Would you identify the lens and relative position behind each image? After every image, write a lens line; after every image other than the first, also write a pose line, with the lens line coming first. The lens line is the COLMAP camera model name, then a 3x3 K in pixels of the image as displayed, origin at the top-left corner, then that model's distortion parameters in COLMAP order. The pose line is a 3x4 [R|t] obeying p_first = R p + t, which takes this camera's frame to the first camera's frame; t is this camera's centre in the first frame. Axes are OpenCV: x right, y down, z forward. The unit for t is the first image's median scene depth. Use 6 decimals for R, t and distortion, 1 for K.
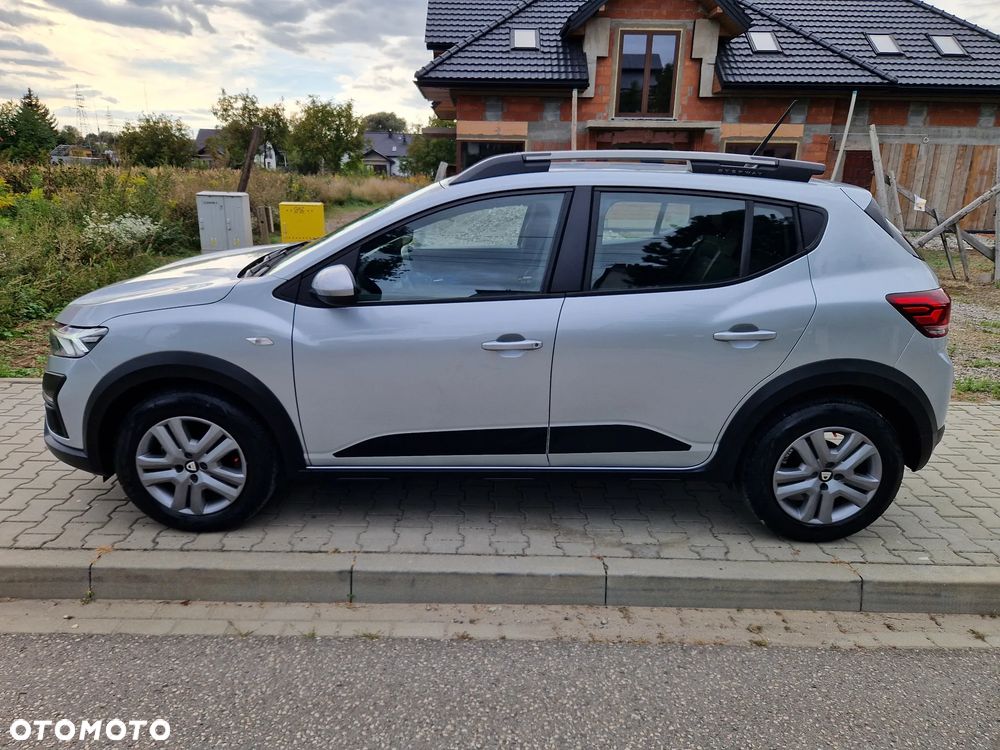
lens RADIAL K [[664.1, 0, 494.2], [0, 664.1, 361.8], [0, 0, 1]] dist [0.060764, -0.046980]
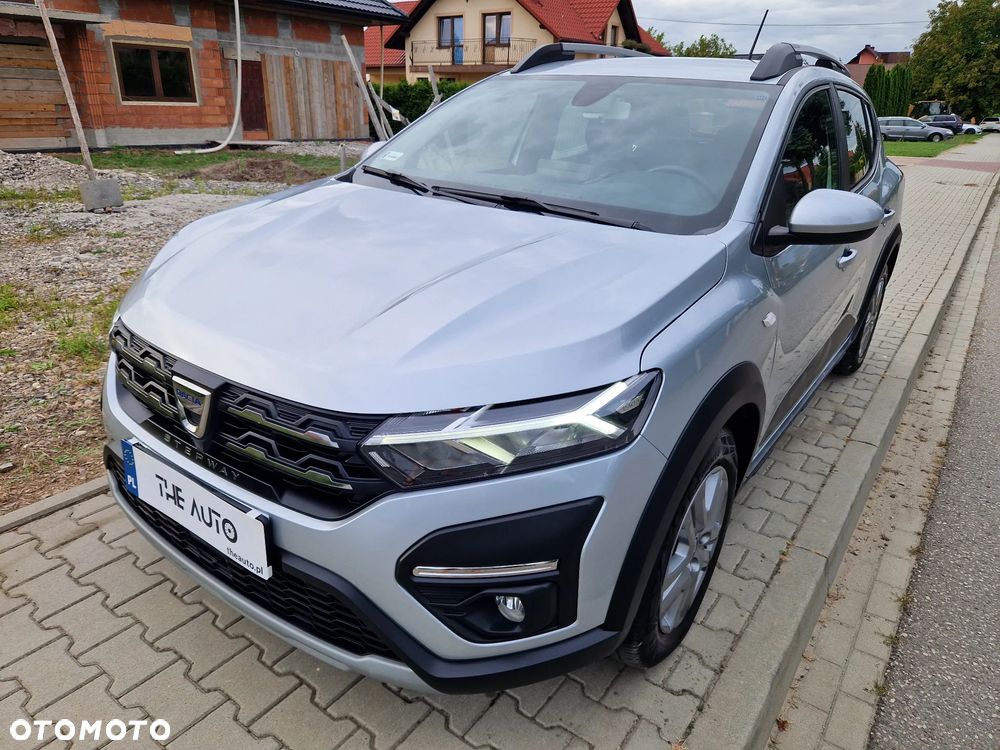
lens RADIAL K [[664.1, 0, 494.2], [0, 664.1, 361.8], [0, 0, 1]] dist [0.060764, -0.046980]
pose [[0.605865, -0.291122, 0.740389, -0.949234], [0.201956, 0.956437, 0.210812, -0.173915], [-0.769508, 0.021802, 0.638265, 0.724318]]
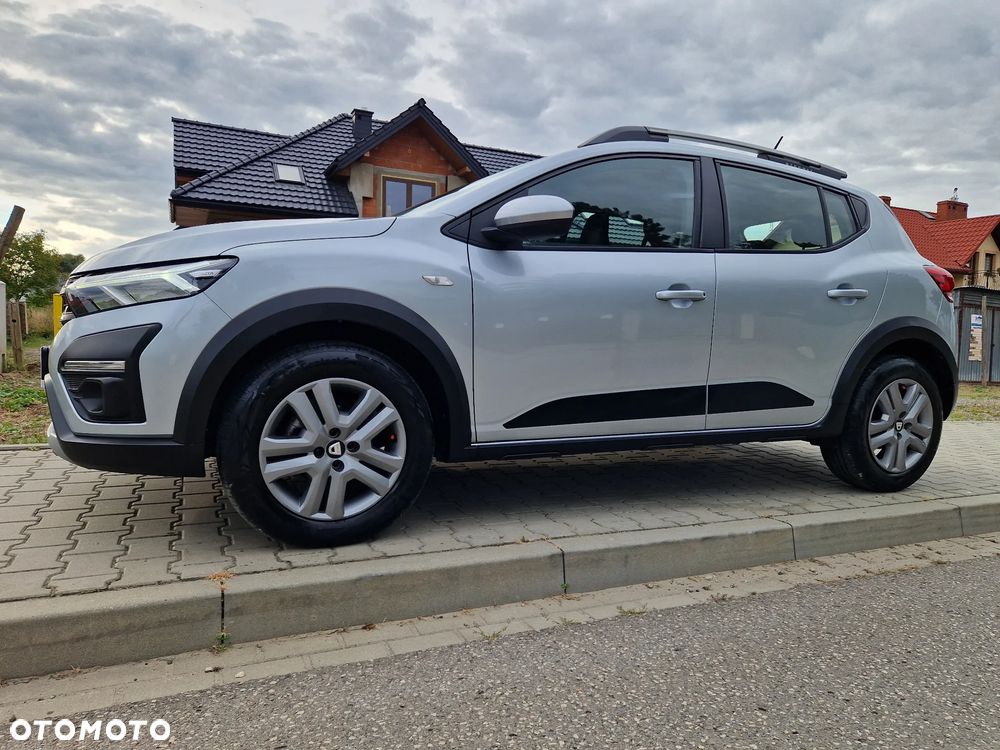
lens RADIAL K [[657.8, 0, 507.0], [0, 657.8, 371.4], [0, 0, 1]] dist [0.067088, -0.050628]
pose [[0.912168, -0.016315, 0.409492, -0.562849], [0.098825, 0.978477, -0.181154, 0.218197], [-0.397723, 0.205711, 0.894147, 0.239651]]
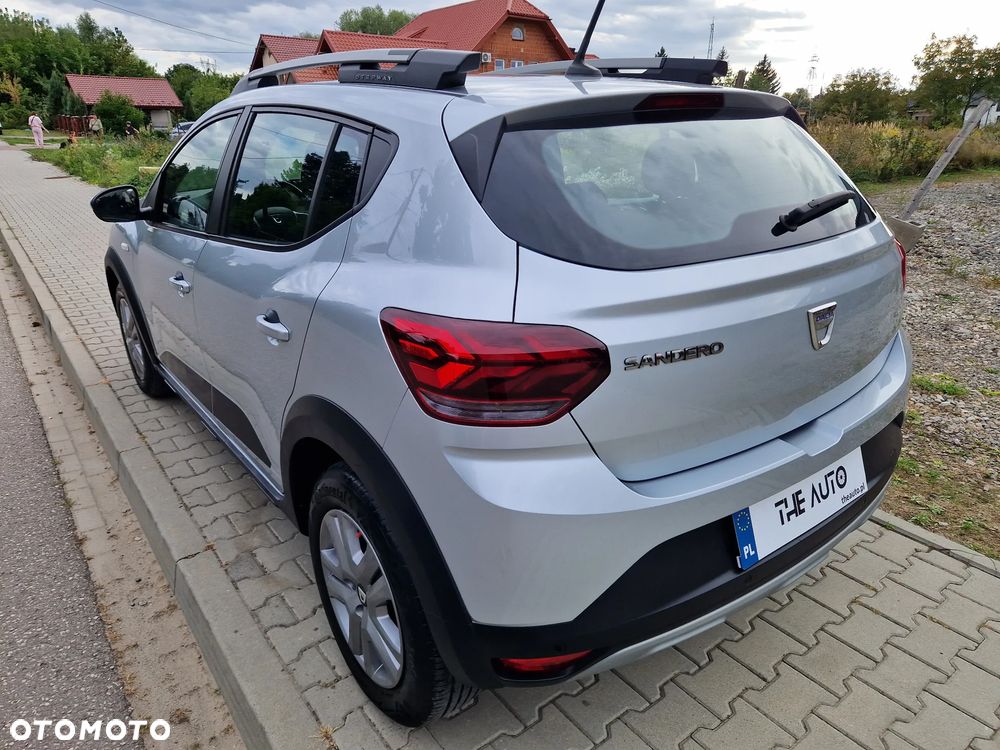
lens RADIAL K [[668.2, 0, 499.1], [0, 668.2, 360.8], [0, 0, 1]] dist [0.062419, -0.051242]
pose [[0.600415, 0.245946, -0.760929, 0.964263], [-0.206213, 0.966968, 0.149828, -0.144582], [0.772644, 0.066955, 0.631299, 0.703999]]
